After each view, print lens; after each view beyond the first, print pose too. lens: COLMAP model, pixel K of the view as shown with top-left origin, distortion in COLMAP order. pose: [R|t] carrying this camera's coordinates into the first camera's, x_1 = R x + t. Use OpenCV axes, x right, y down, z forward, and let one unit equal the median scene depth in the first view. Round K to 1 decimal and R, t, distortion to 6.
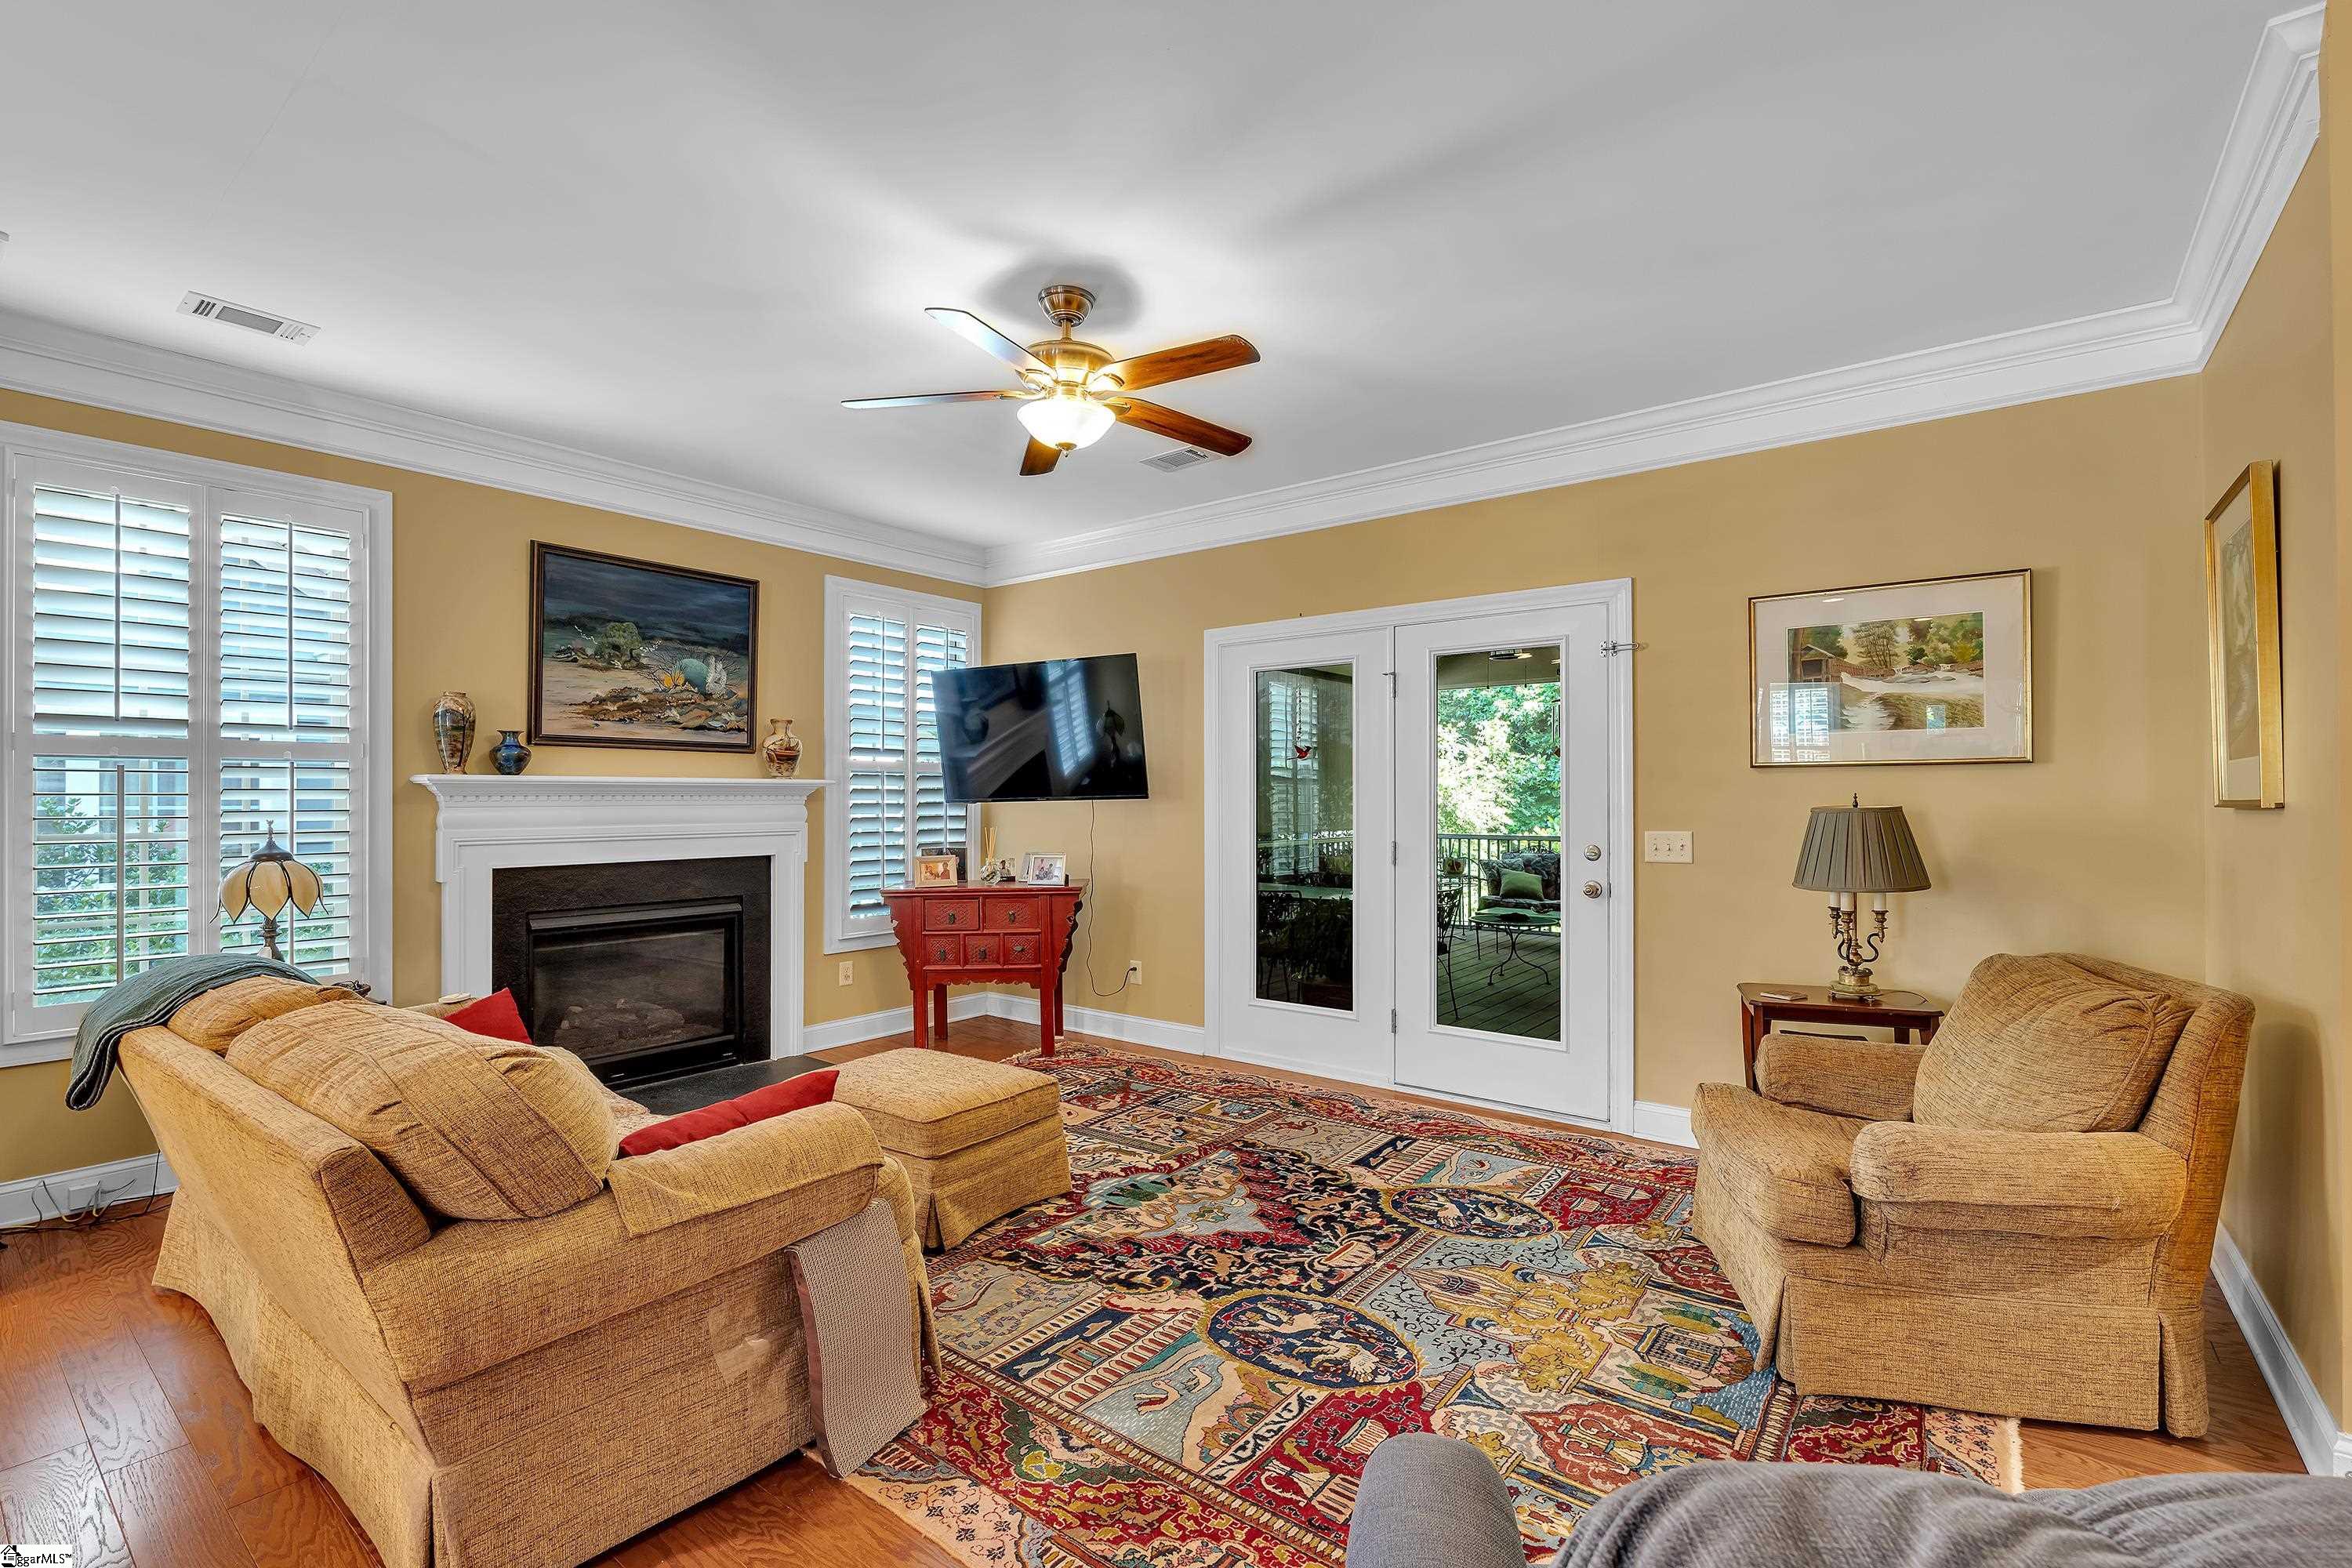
lens RADIAL K [[1038.8, 0, 1170.5], [0, 1038.8, 788.5], [0, 0, 1]] dist [-0.008085, 0.002533]
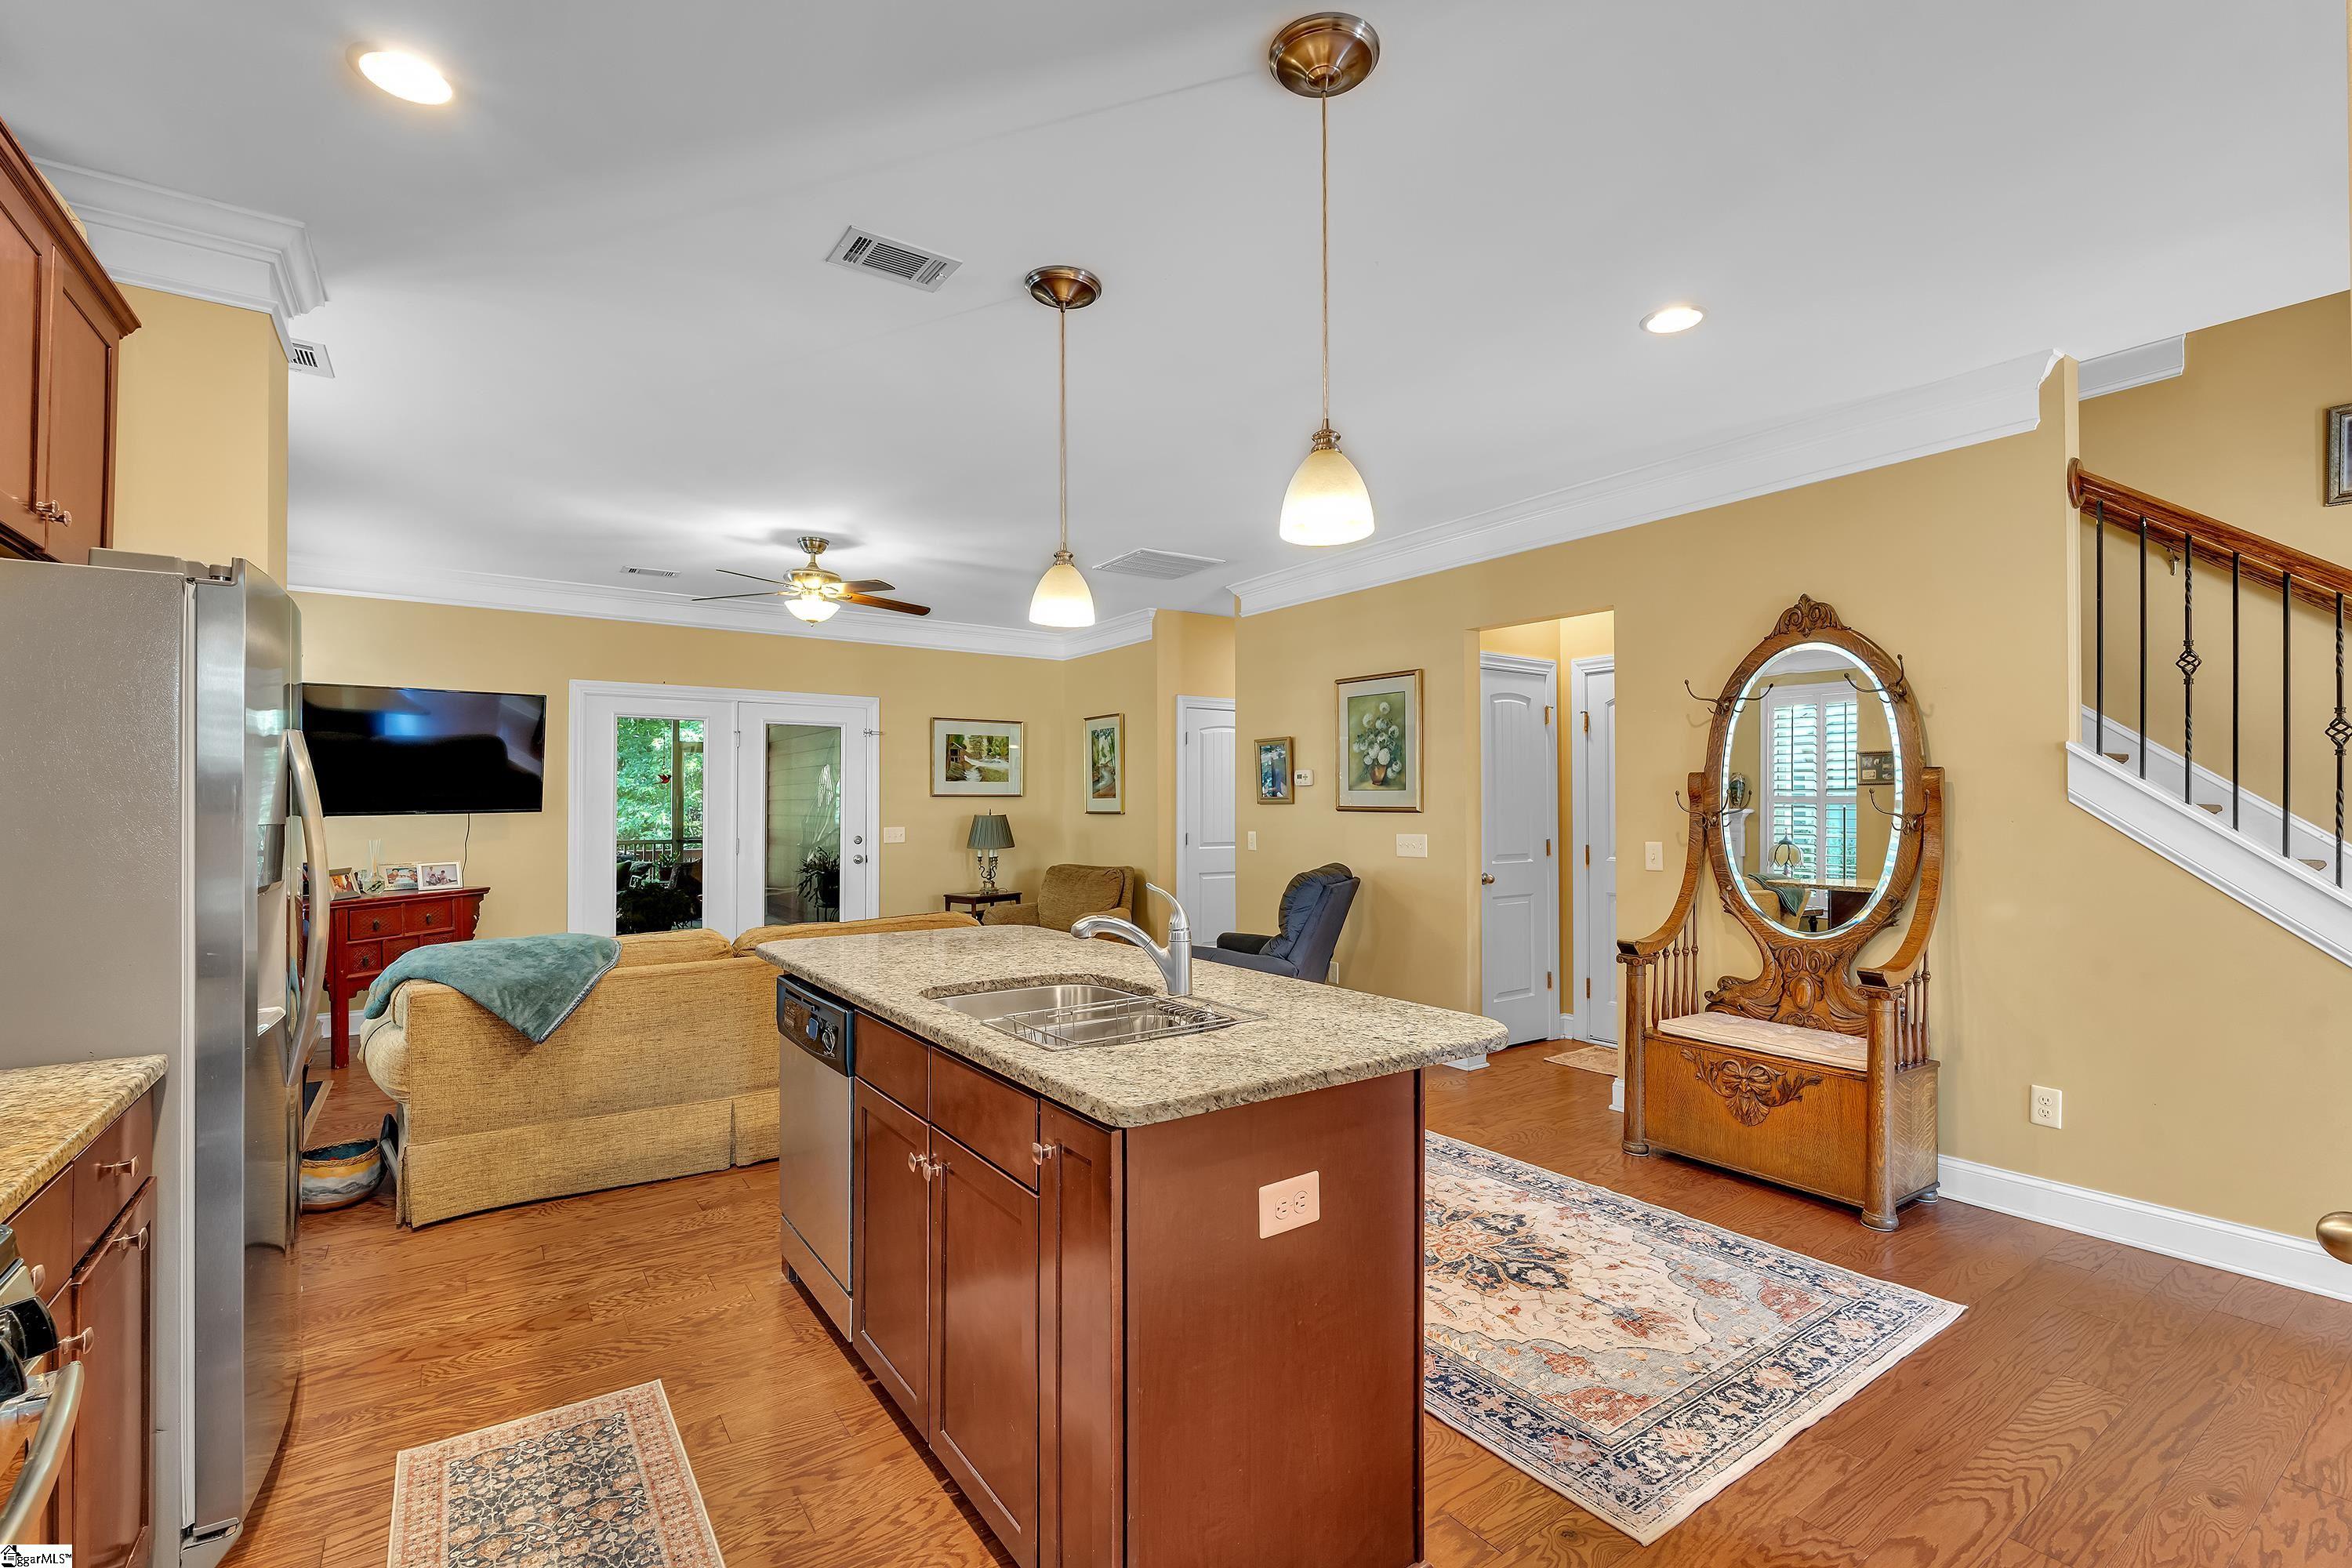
lens RADIAL K [[1037.8, 0, 1197.4], [0, 1037.8, 799.2], [0, 0, 1]] dist [-0.001946, -0.000445]
pose [[0.285536, 0.005434, 0.958353, -1.266266], [-0.009671, 0.999949, -0.002788, -0.012897], [-0.958319, -0.008472, 0.285574, -0.135389]]
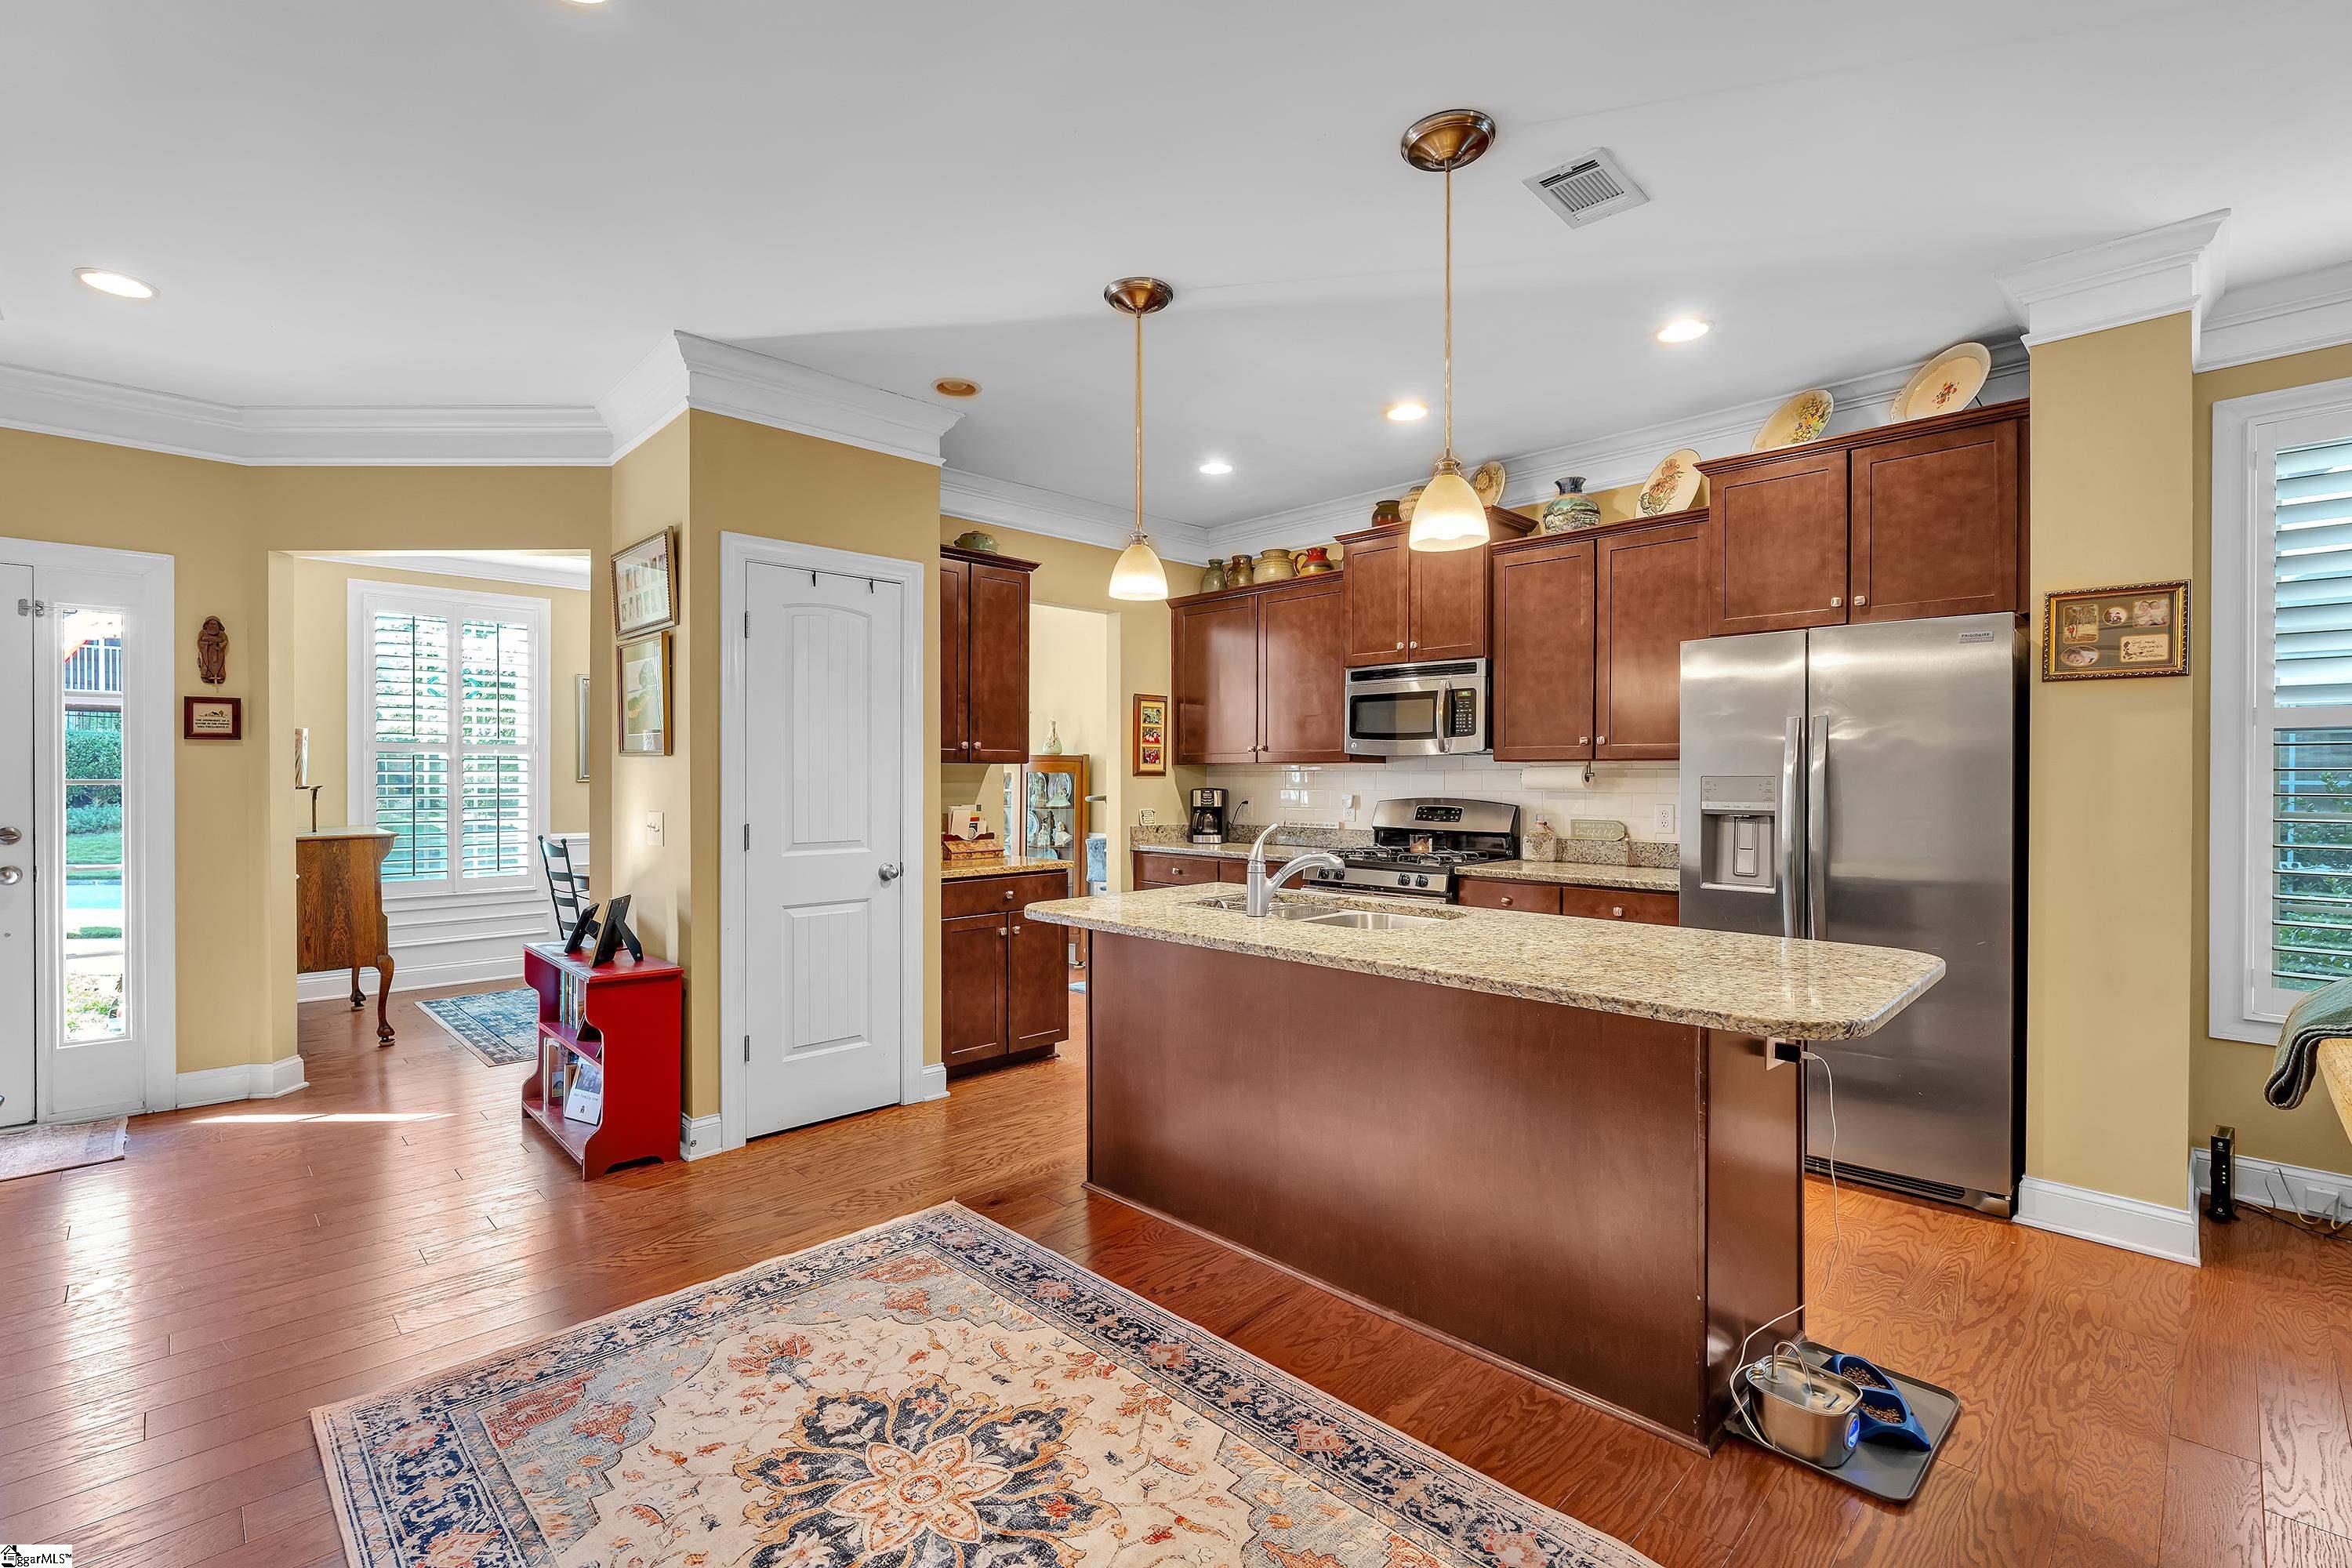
lens RADIAL K [[1038.8, 0, 1184.4], [0, 1038.8, 787.2], [0, 0, 1]] dist [-0.008085, 0.002533]
pose [[-0.128776, 0.014235, -0.991572, -0.002130], [0.011735, 0.999849, 0.012830, -0.001975], [0.991604, -0.009984, -0.128923, 0.081368]]
